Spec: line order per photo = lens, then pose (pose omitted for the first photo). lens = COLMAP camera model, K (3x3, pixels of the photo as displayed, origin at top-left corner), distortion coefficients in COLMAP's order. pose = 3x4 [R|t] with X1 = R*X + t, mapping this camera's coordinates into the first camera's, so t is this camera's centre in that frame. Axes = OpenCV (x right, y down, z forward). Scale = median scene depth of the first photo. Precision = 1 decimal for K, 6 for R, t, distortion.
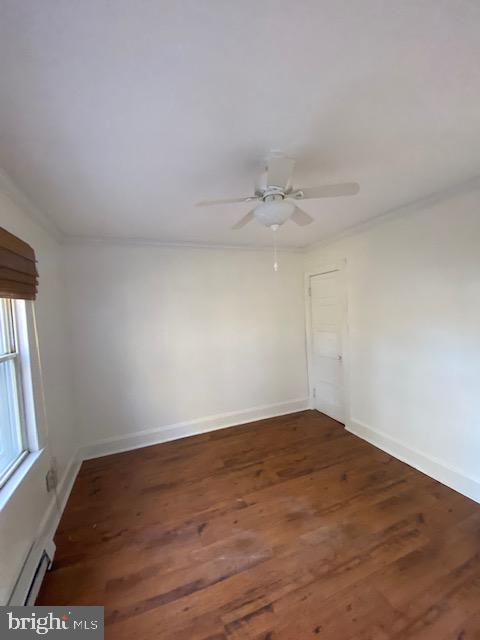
lens RADIAL K [[255.5, 0, 240.0], [0, 255.5, 320.0], [0, 0, 1]] dist [0.030869, -0.029687]
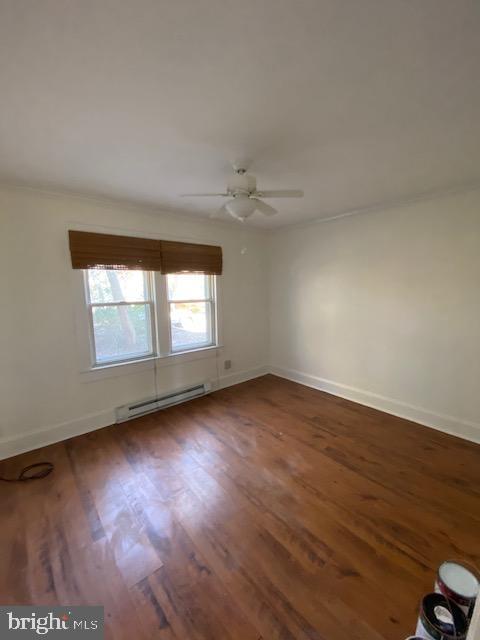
lens RADIAL K [[255.5, 0, 240.0], [0, 255.5, 320.0], [0, 0, 1]] dist [0.030869, -0.029687]
pose [[0.328459, 0.174371, -0.928283, 0.956847], [-0.037833, 0.984451, 0.171536, -0.063666], [0.943760, -0.021223, 0.329949, 0.375867]]
